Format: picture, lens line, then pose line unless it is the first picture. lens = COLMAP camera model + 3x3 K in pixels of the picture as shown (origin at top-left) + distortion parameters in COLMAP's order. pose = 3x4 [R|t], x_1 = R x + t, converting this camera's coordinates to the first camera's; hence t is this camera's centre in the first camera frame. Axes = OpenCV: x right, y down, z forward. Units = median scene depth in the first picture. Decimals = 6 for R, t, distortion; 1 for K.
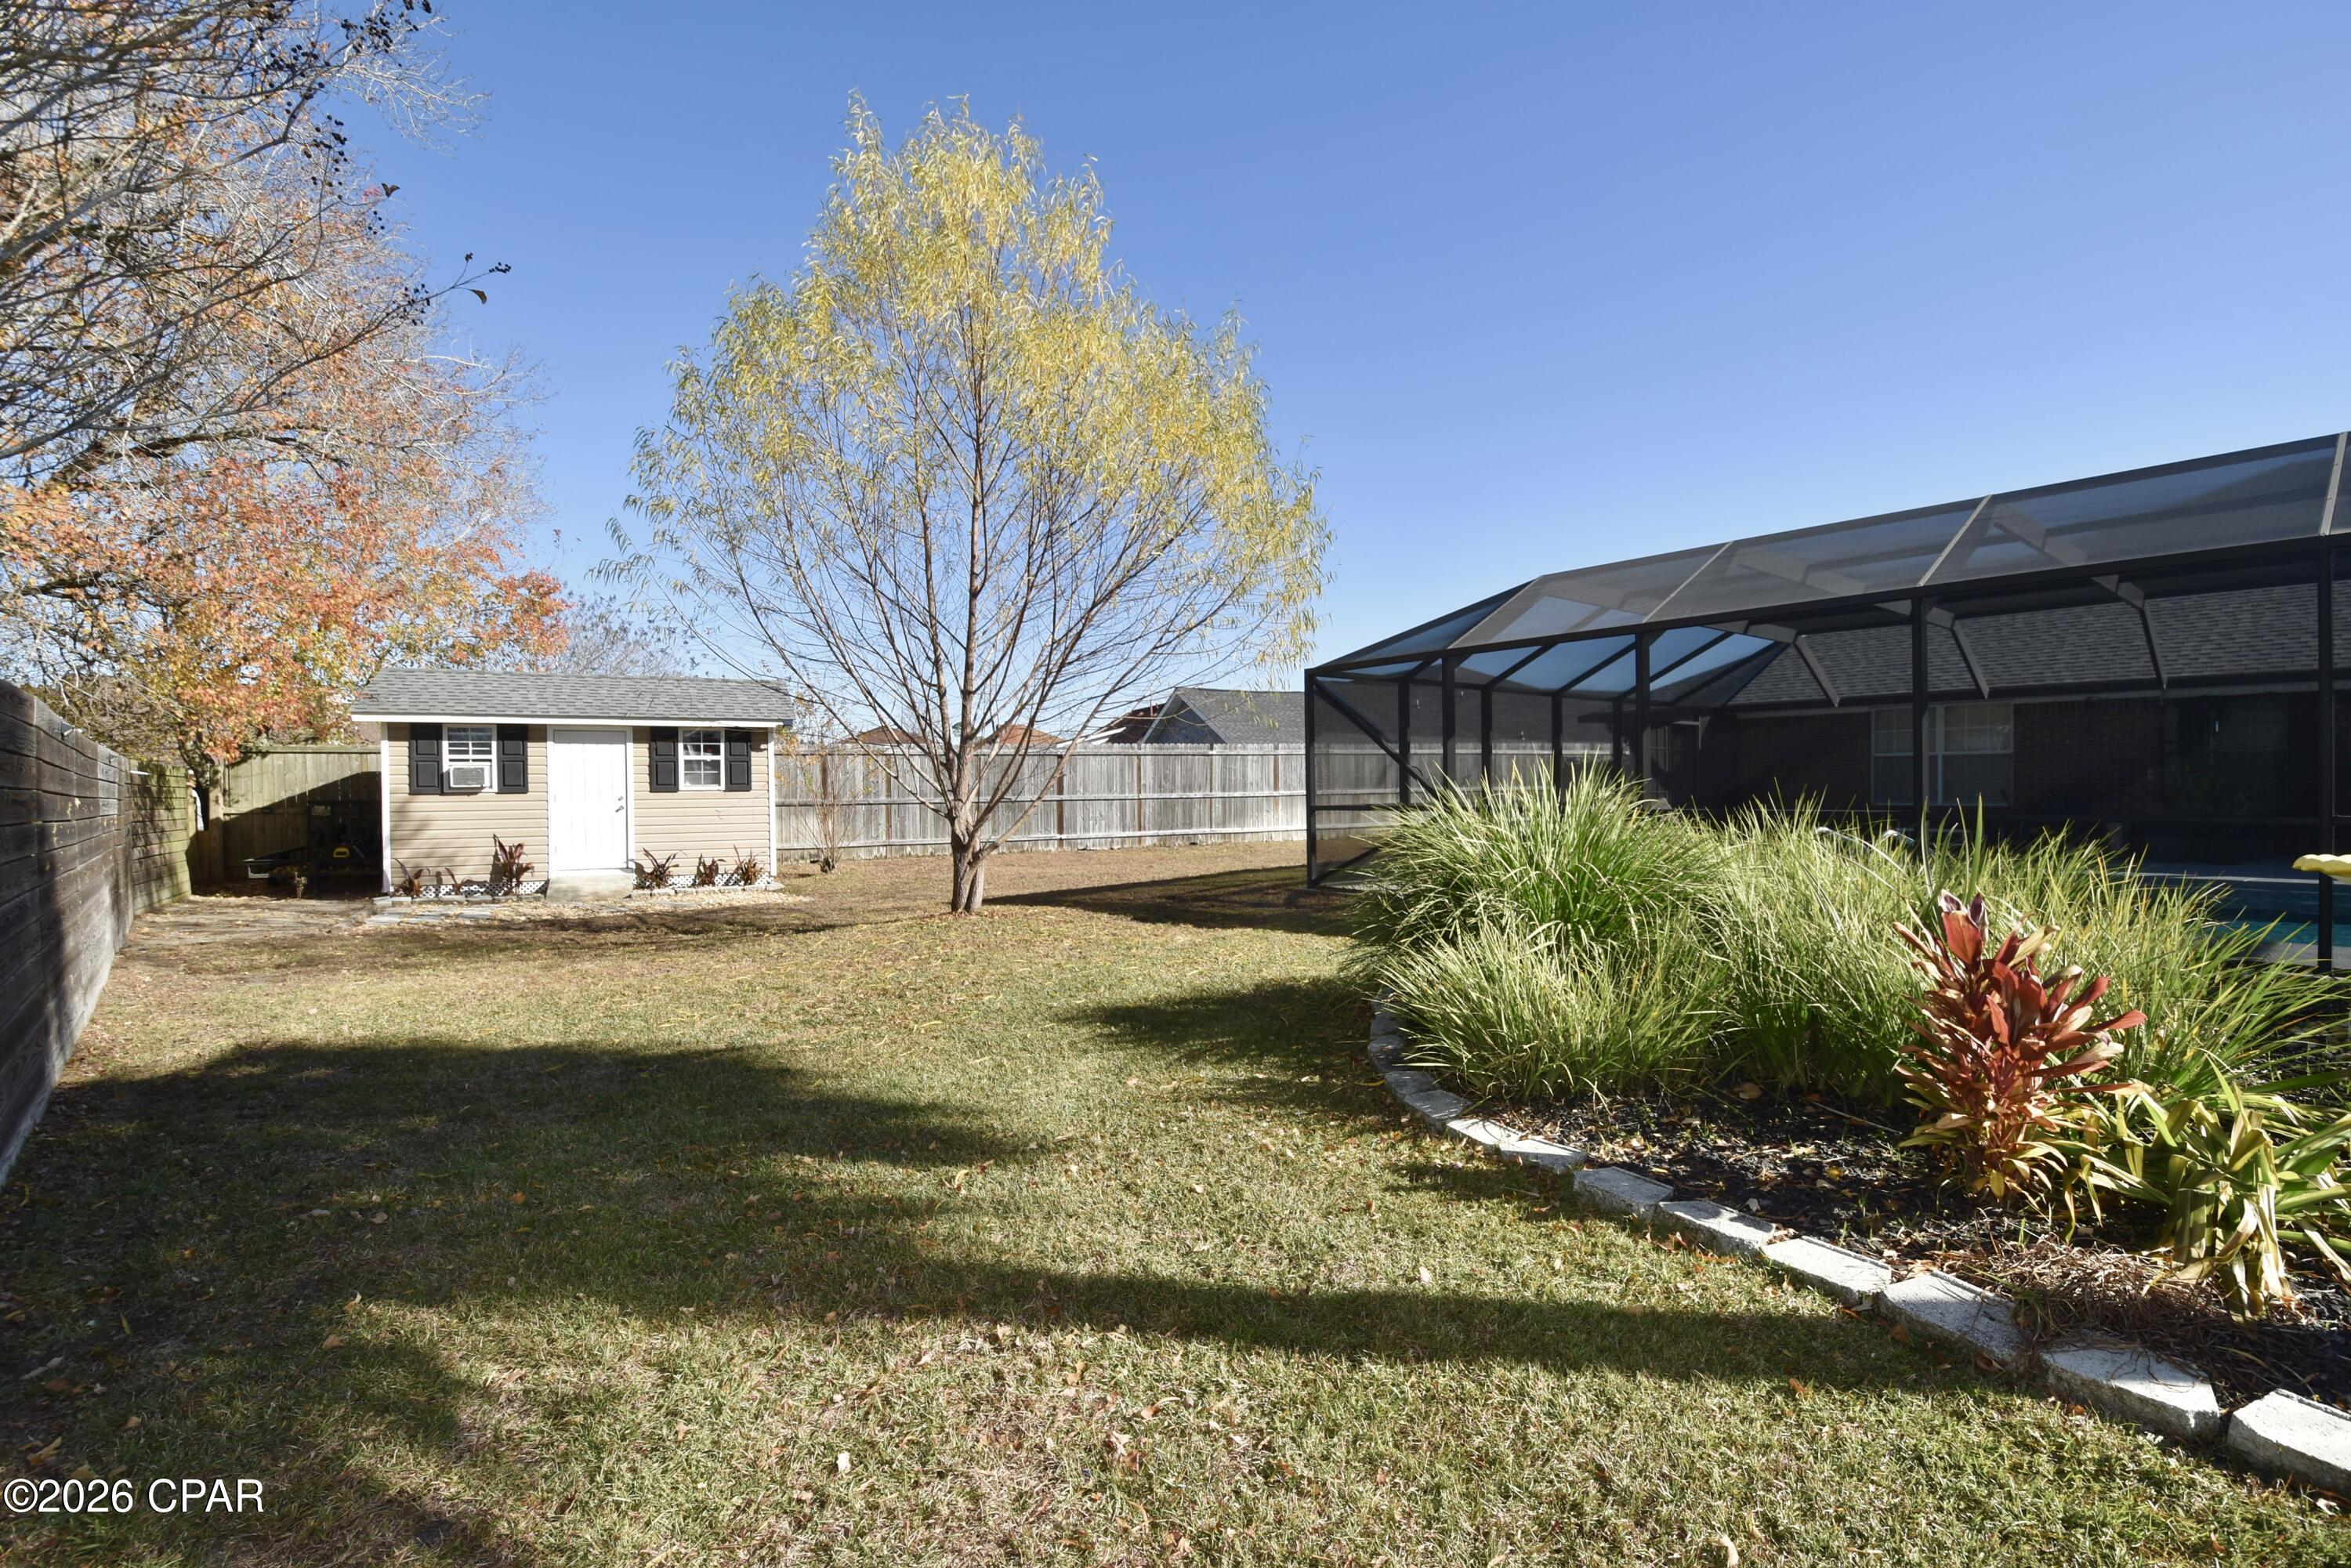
lens RADIAL K [[1054.3, 0, 1187.3], [0, 1054.3, 787.3], [0, 0, 1]] dist [-0.001751, -0.009148]
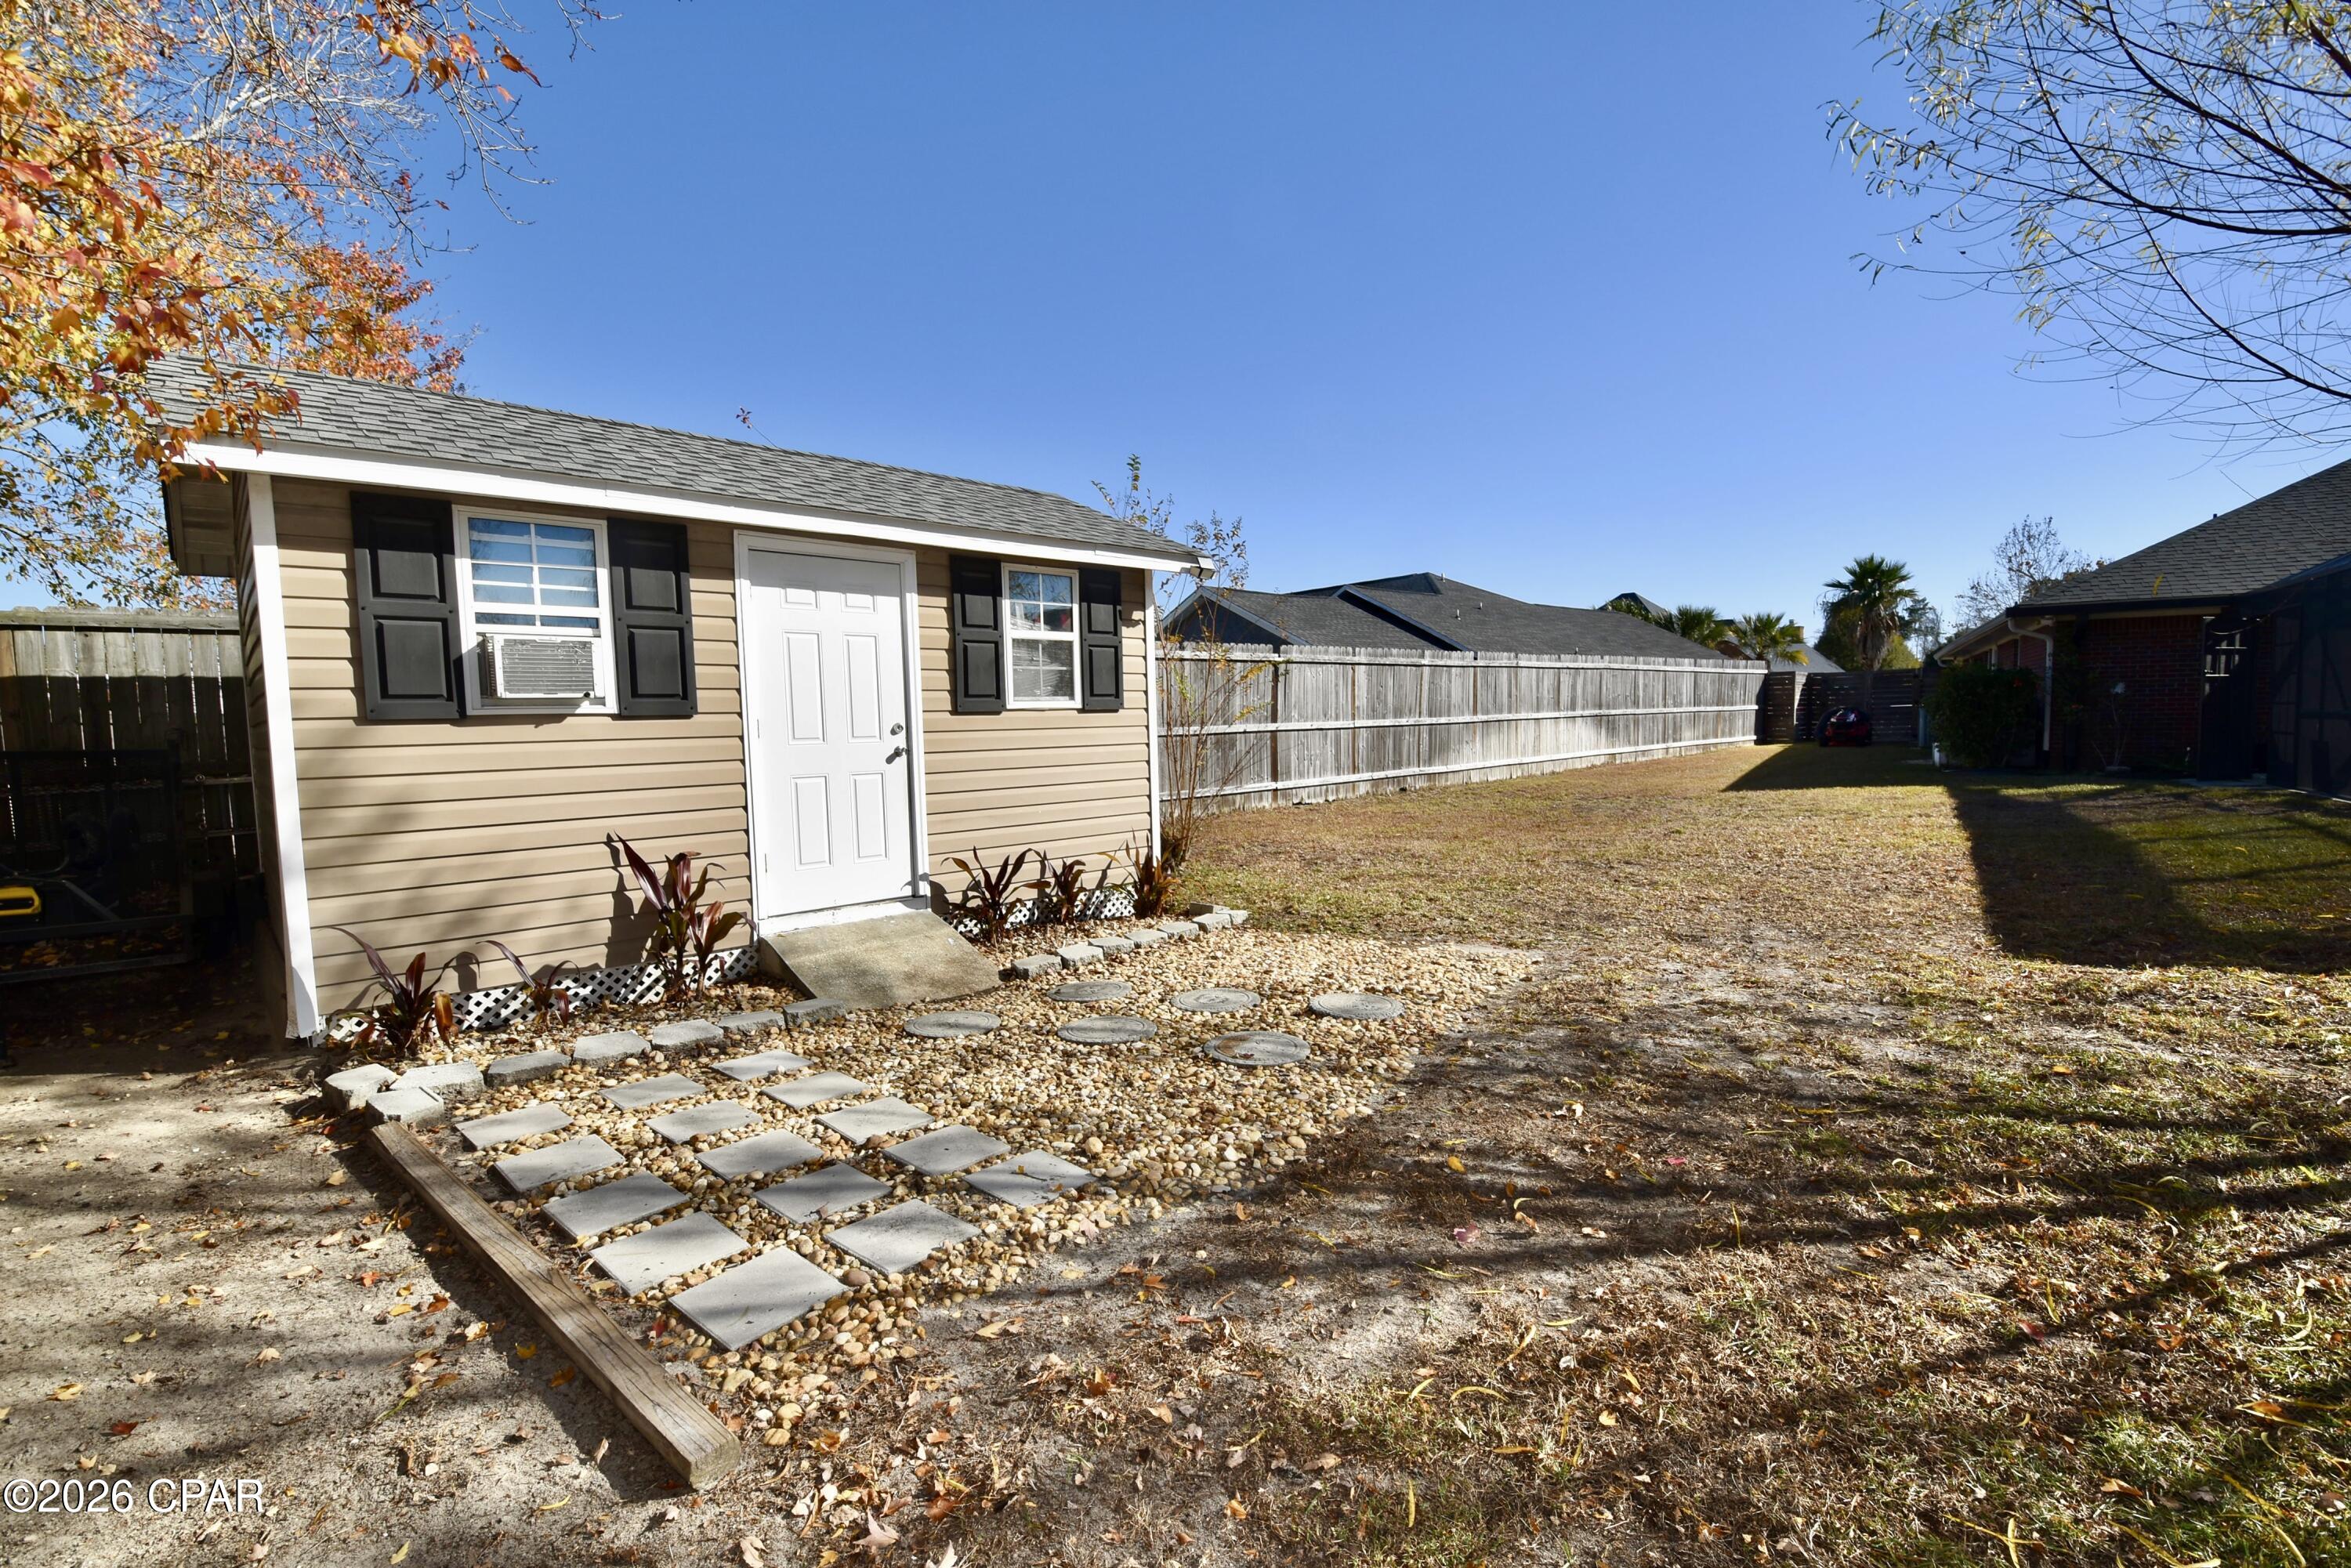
lens RADIAL K [[1054.3, 0, 1196.6], [0, 1054.3, 791.5], [0, 0, 1]] dist [-0.001751, -0.009148]
pose [[0.951831, -0.031547, 0.304996, -0.564240], [0.012172, 0.997797, 0.065219, 0.009740], [-0.306382, -0.058365, 0.950118, 0.585799]]
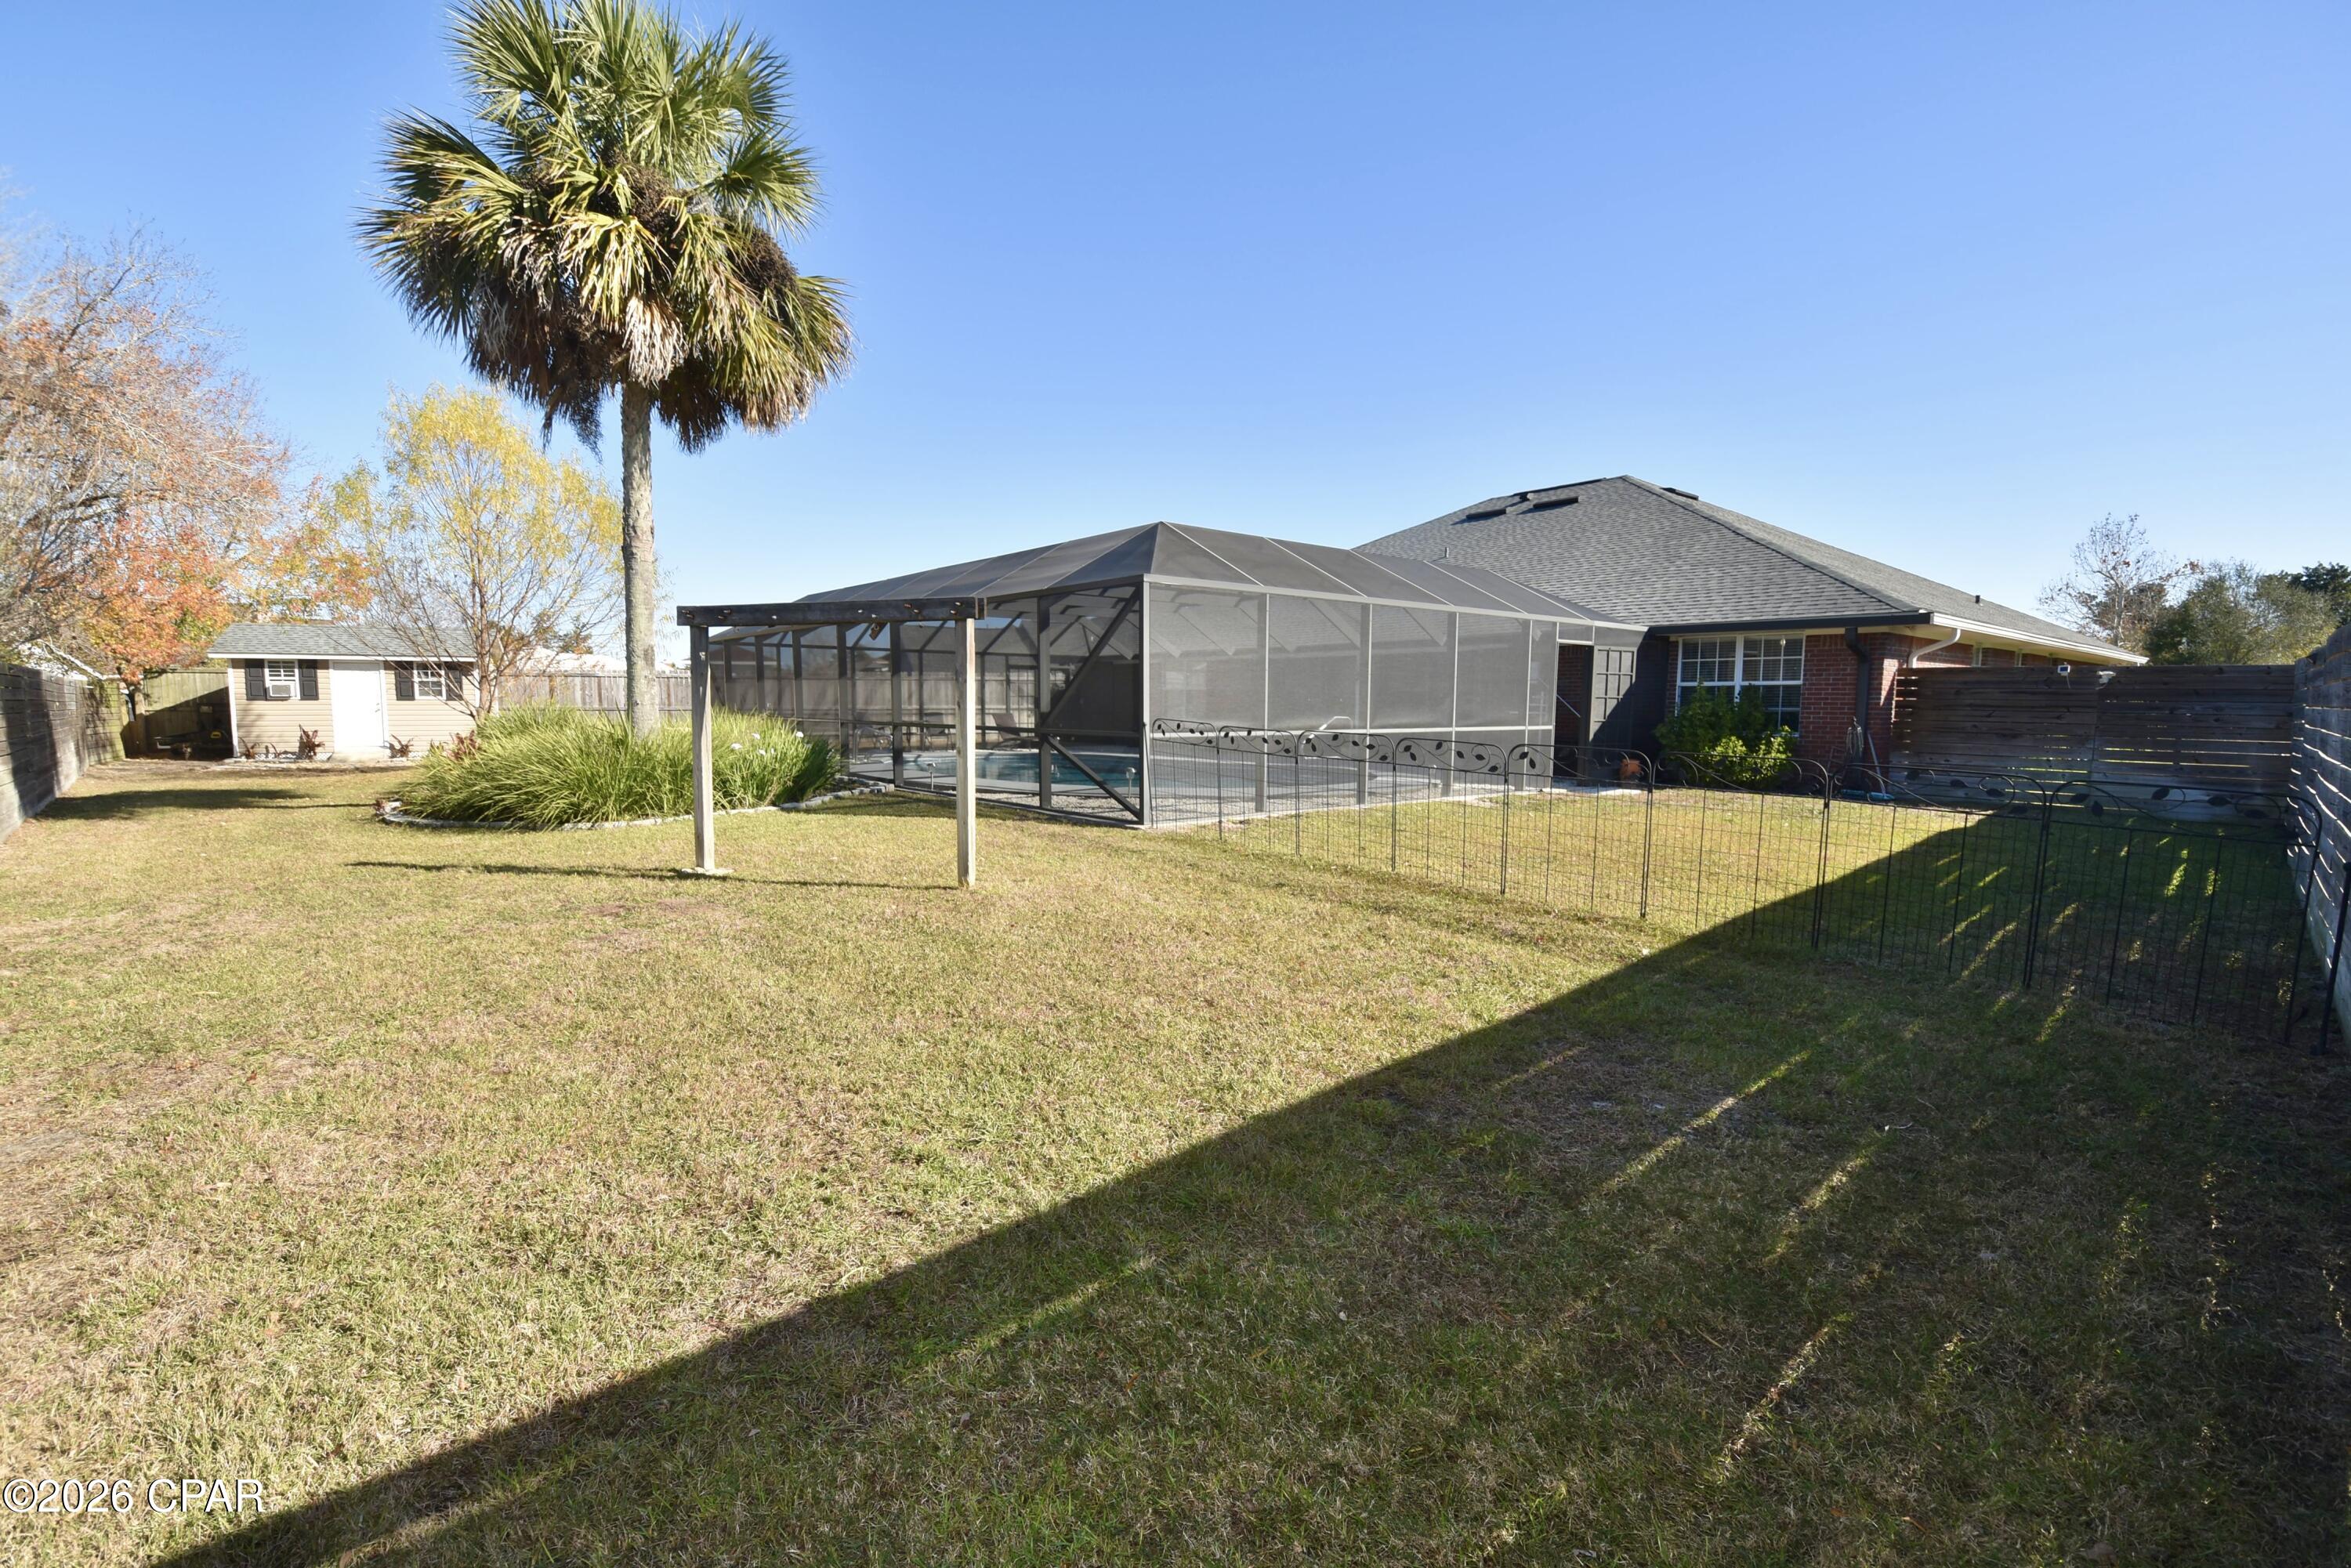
lens RADIAL K [[1054.3, 0, 1159.9], [0, 1054.3, 784.3], [0, 0, 1]] dist [-0.001751, -0.009148]
pose [[0.999884, 0.015194, 0.000468, 0.714286], [-0.015182, 0.996690, 0.079866, -0.014797], [0.000747, -0.079864, 0.996806, -0.678790]]
